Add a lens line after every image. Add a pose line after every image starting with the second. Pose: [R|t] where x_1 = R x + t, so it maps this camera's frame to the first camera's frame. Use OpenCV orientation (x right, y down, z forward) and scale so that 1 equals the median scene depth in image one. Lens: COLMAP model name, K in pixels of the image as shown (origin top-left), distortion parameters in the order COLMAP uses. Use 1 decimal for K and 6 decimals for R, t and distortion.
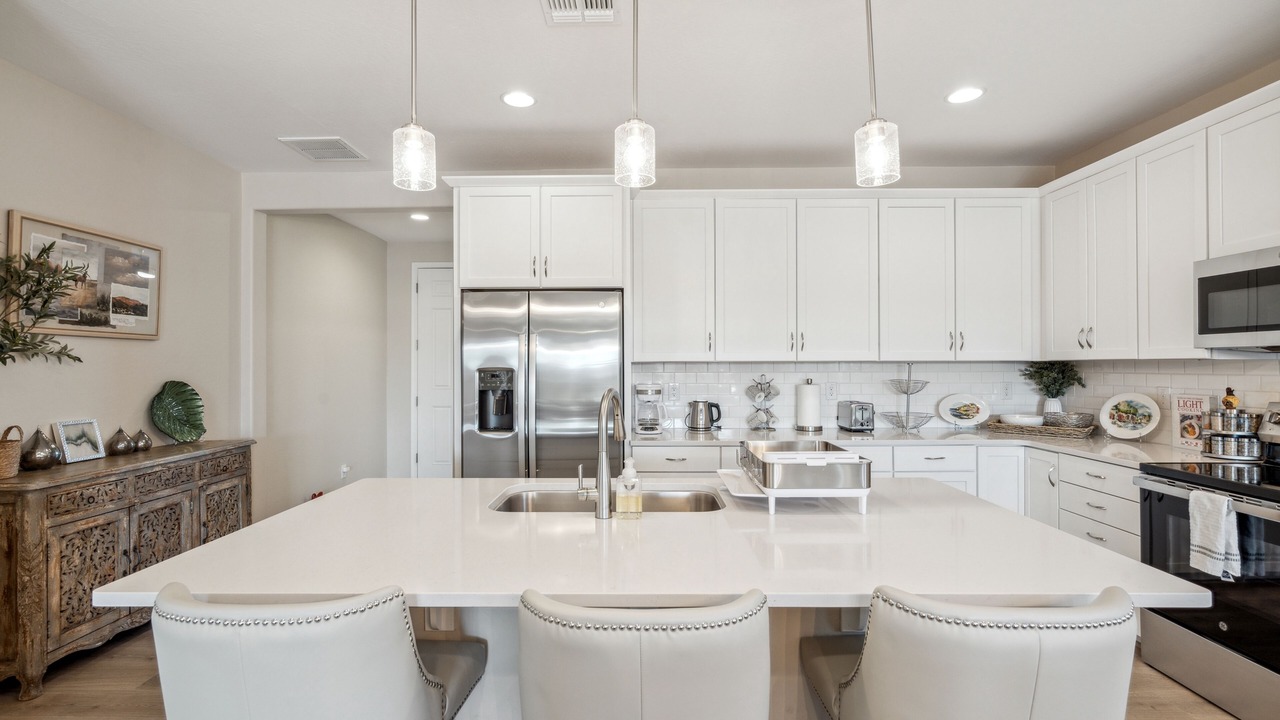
lens RADIAL K [[598.5, 0, 640.0], [0, 598.5, 360.0], [0, 0, 1]] dist [0.001221, 0.000370]
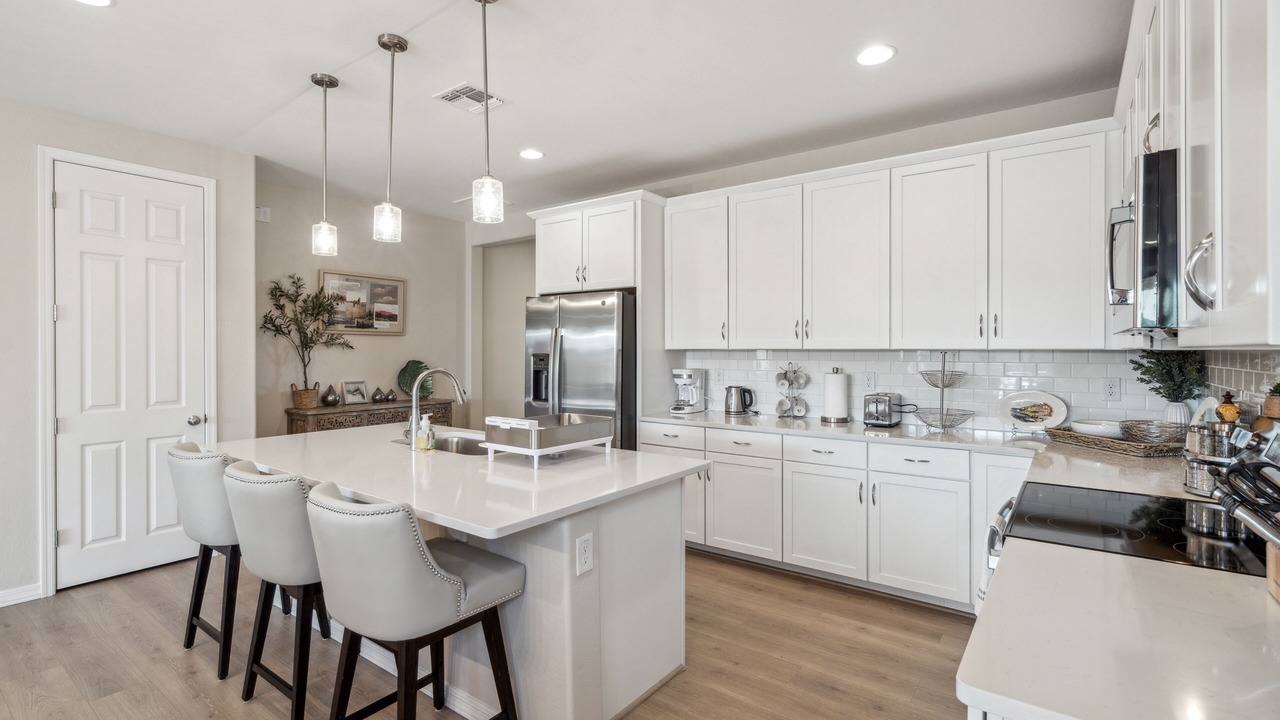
lens RADIAL K [[586.3, 0, 633.5], [0, 586.3, 357.4], [0, 0, 1]] dist [-0.003396, -0.000186]
pose [[0.806763, 0.010790, -0.590776, 0.688622], [-0.000241, 0.999839, 0.017933, -0.002042], [0.590875, -0.014326, 0.806636, 0.067618]]
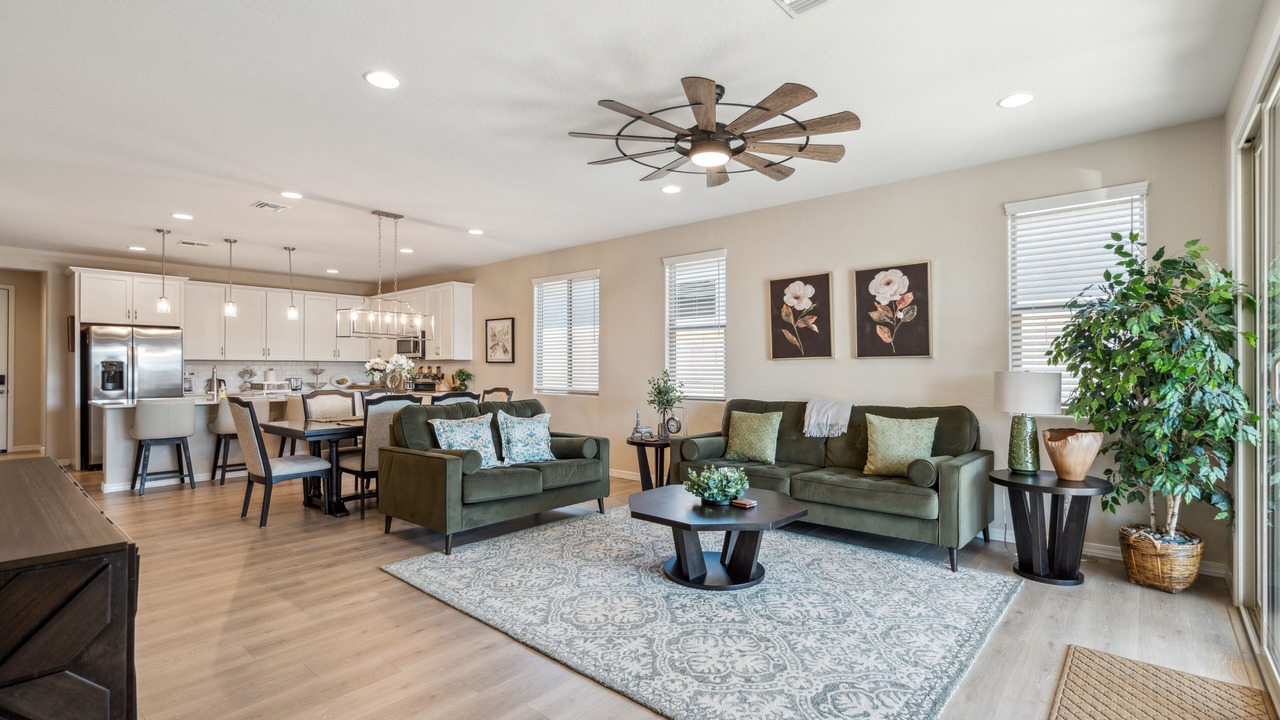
lens RADIAL K [[586.3, 0, 633.5], [0, 586.3, 357.4], [0, 0, 1]] dist [-0.003396, -0.000186]
pose [[0.649382, 0.017691, 0.760257, -0.620550], [-0.007829, 0.999832, -0.016579, 0.019812], [-0.760422, 0.004814, 0.649411, -1.790891]]
